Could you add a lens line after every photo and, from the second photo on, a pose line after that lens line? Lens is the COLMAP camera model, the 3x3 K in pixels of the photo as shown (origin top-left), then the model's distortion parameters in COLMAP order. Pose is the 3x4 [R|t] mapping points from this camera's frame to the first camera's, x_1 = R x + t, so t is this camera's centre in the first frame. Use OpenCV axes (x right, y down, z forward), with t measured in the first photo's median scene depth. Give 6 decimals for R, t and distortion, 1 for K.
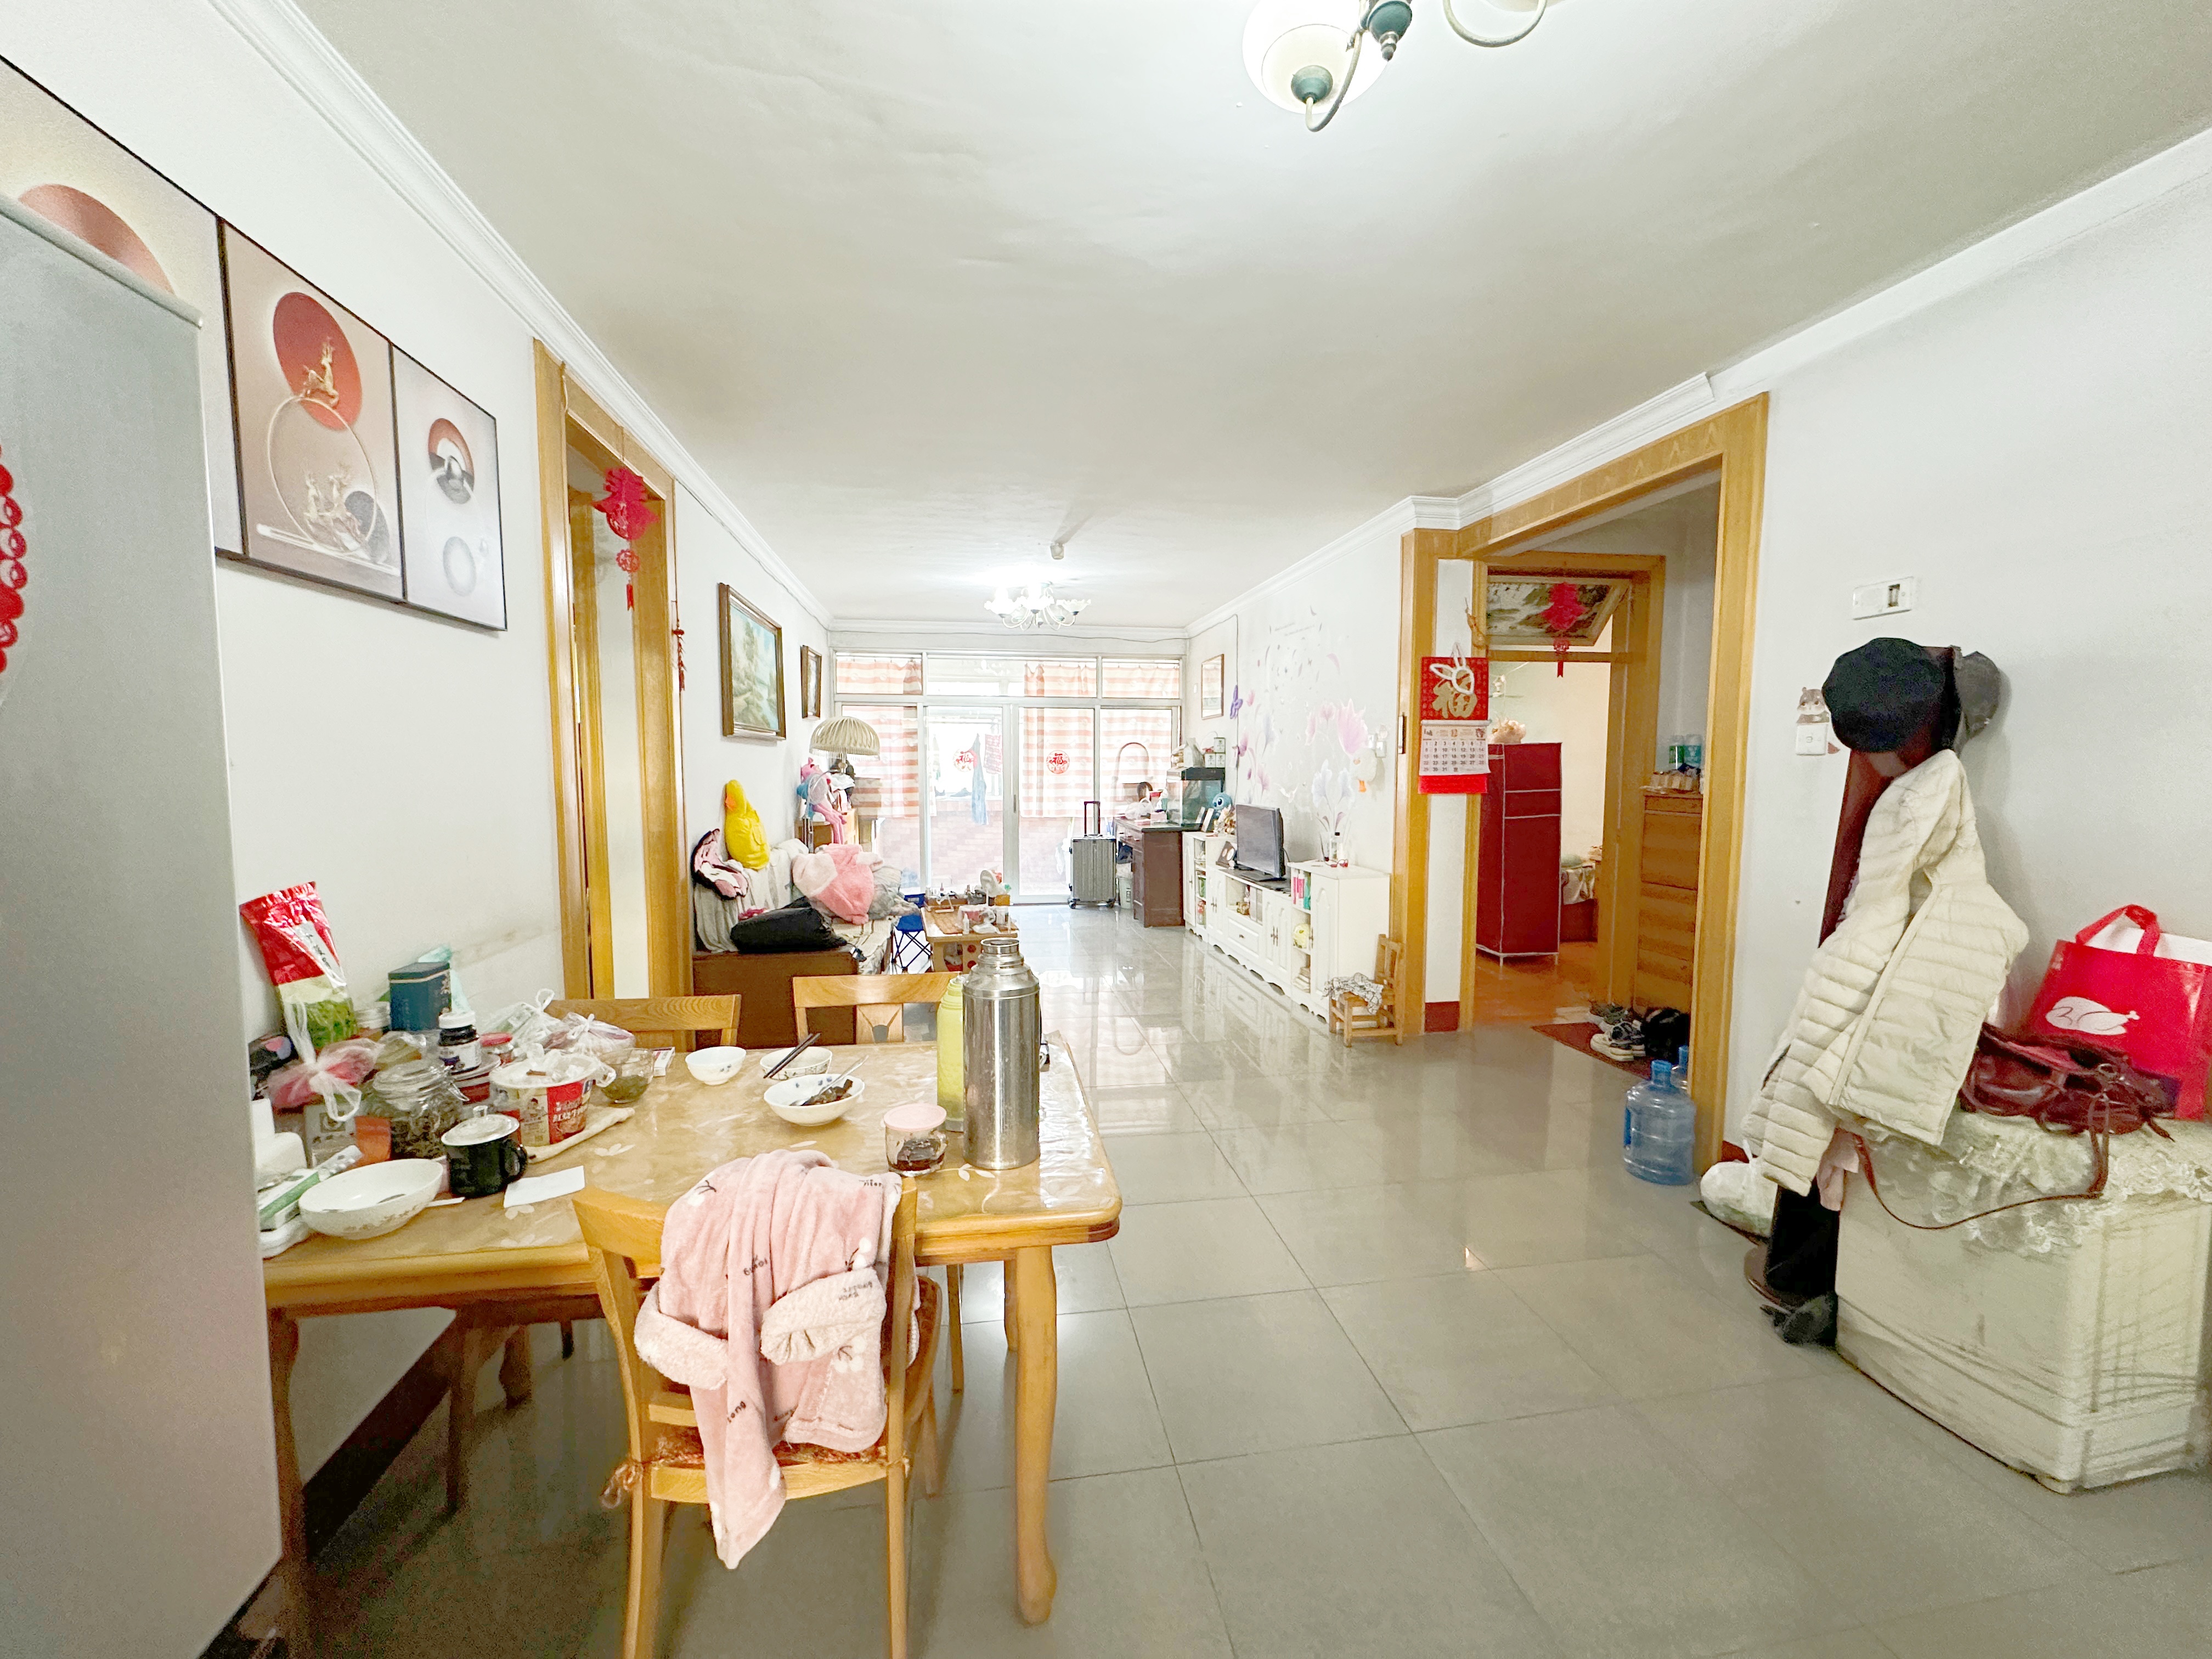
lens RADIAL K [[884.3, 0, 1103.2], [0, 884.3, 831.8], [0, 0, 1]] dist [0.017747, -0.000046]
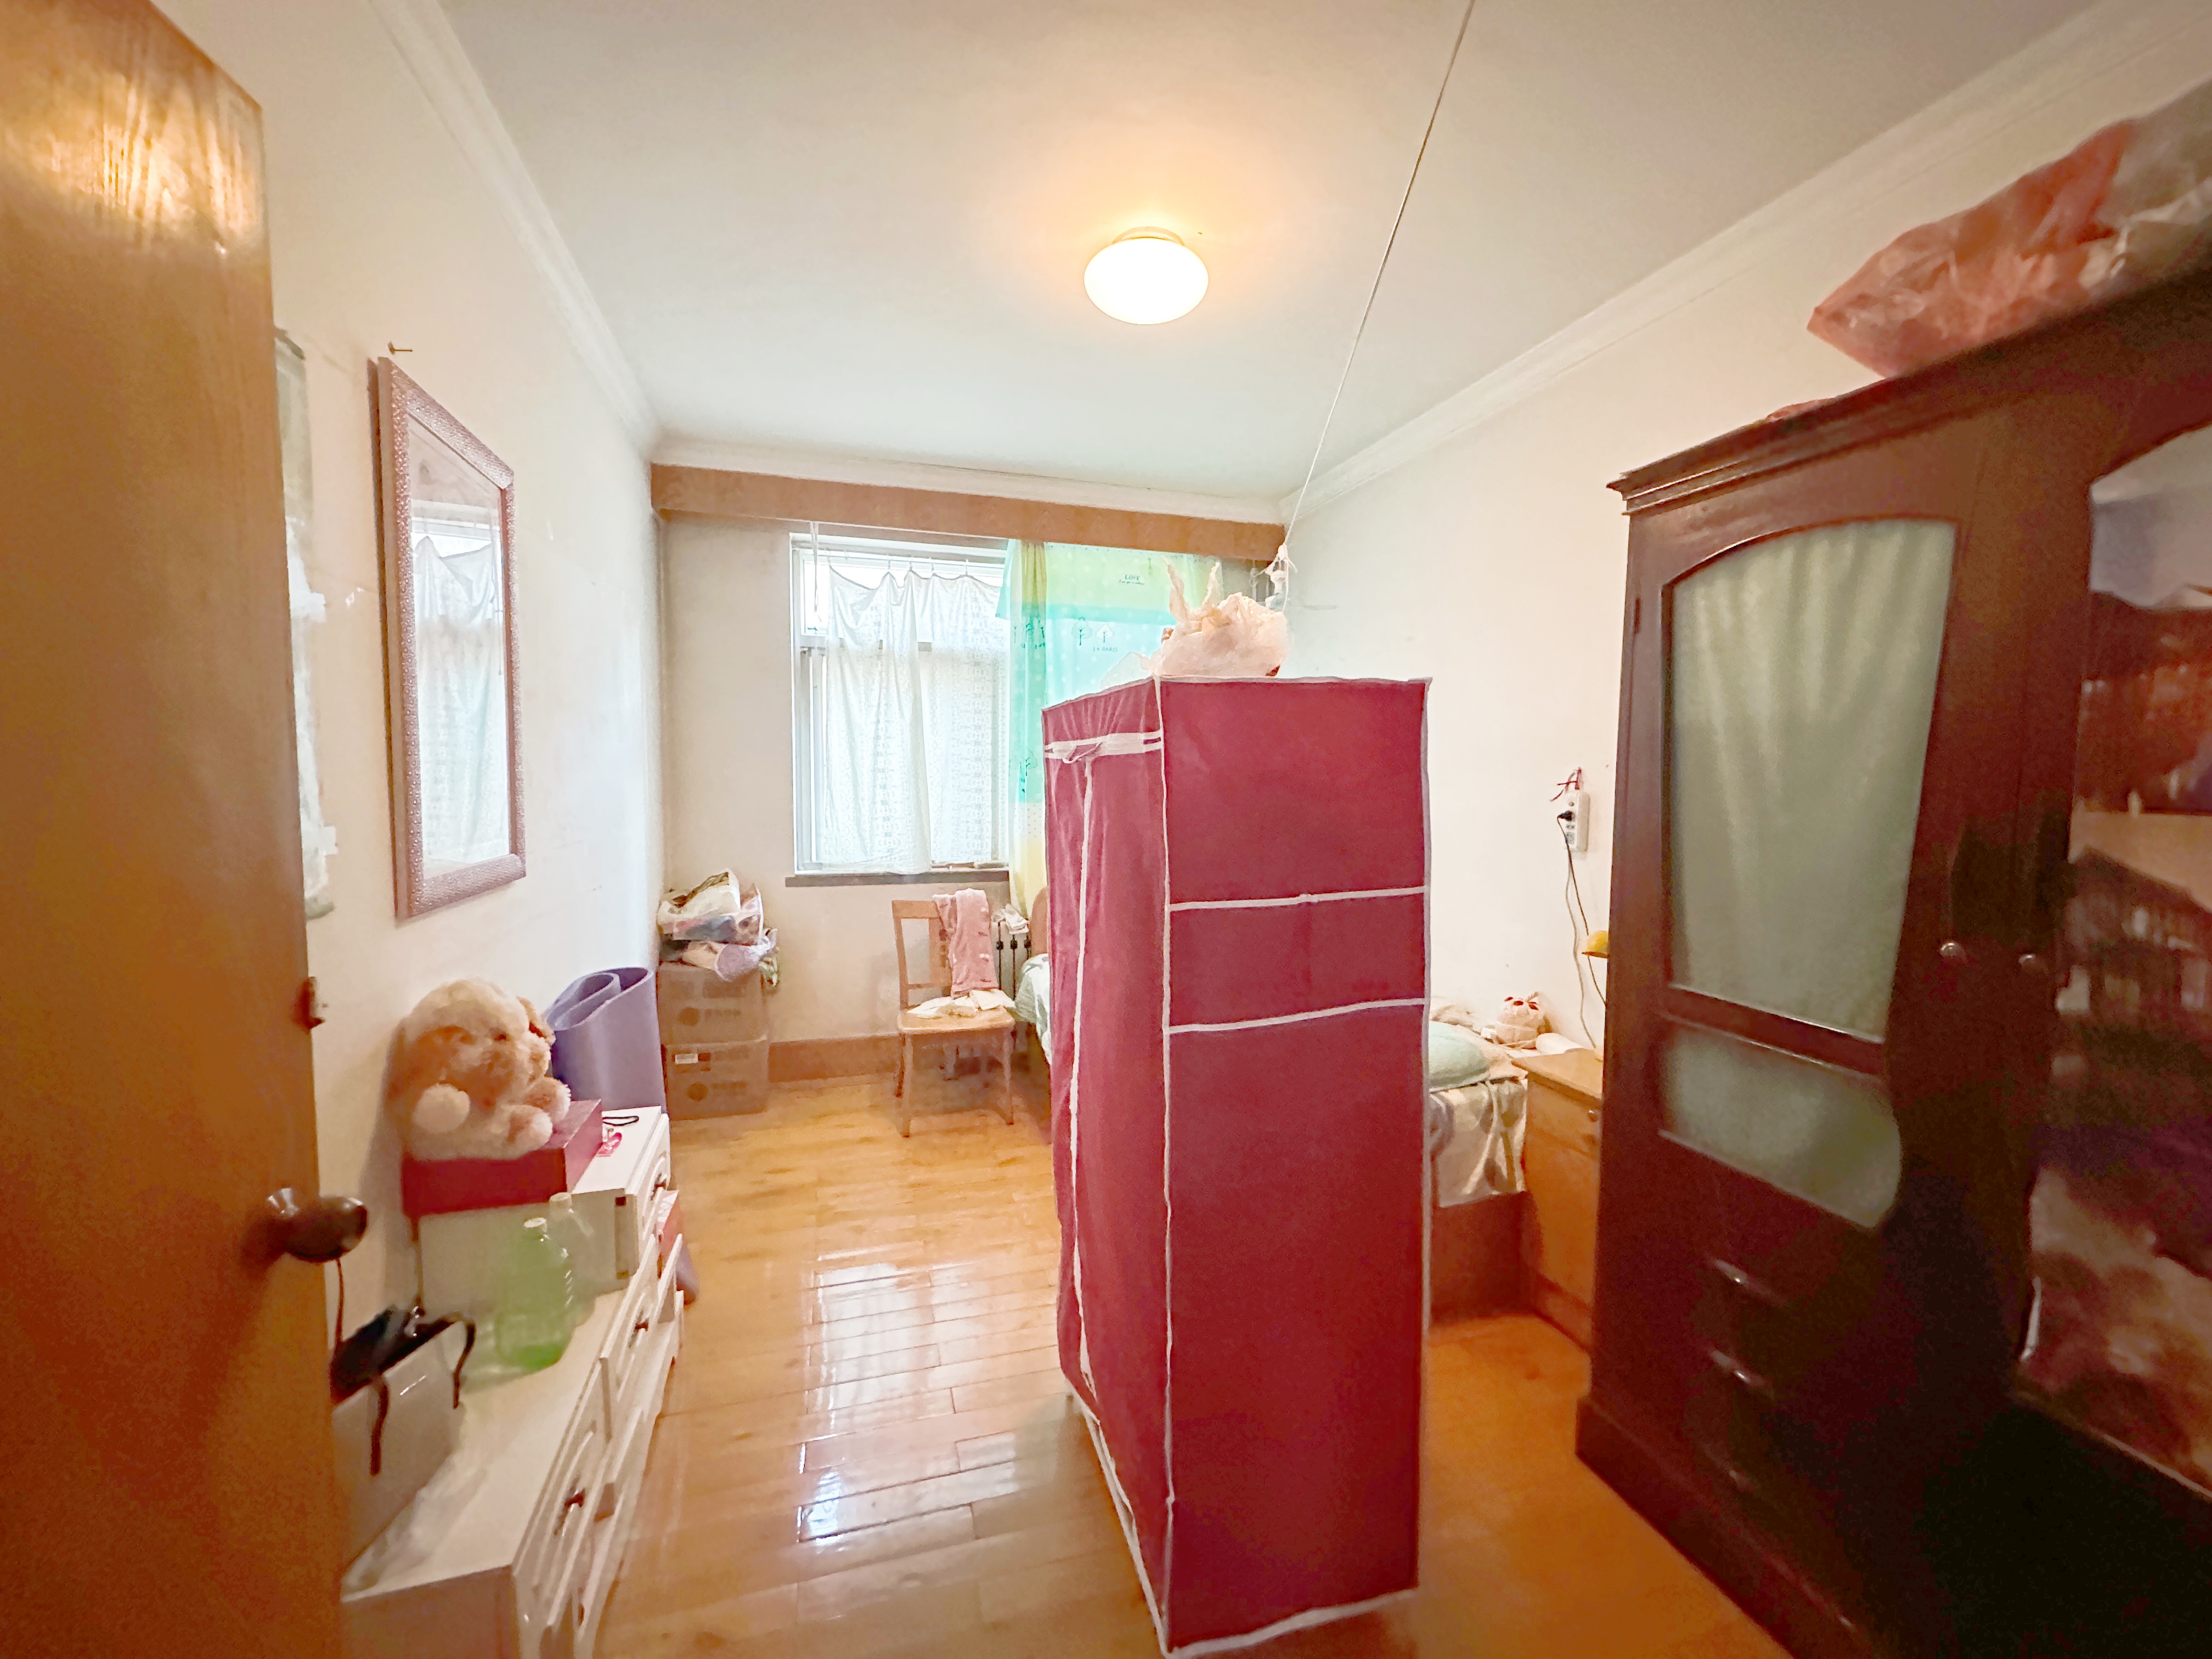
lens RADIAL K [[884.3, 0, 1102.9], [0, 884.3, 823.6], [0, 0, 1]] dist [0.017747, -0.000046]
pose [[0.991633, -0.009437, 0.128746, 0.359535], [0.009596, 0.999954, -0.000613, -0.057376], [-0.128735, 0.001843, 0.991677, 0.699429]]
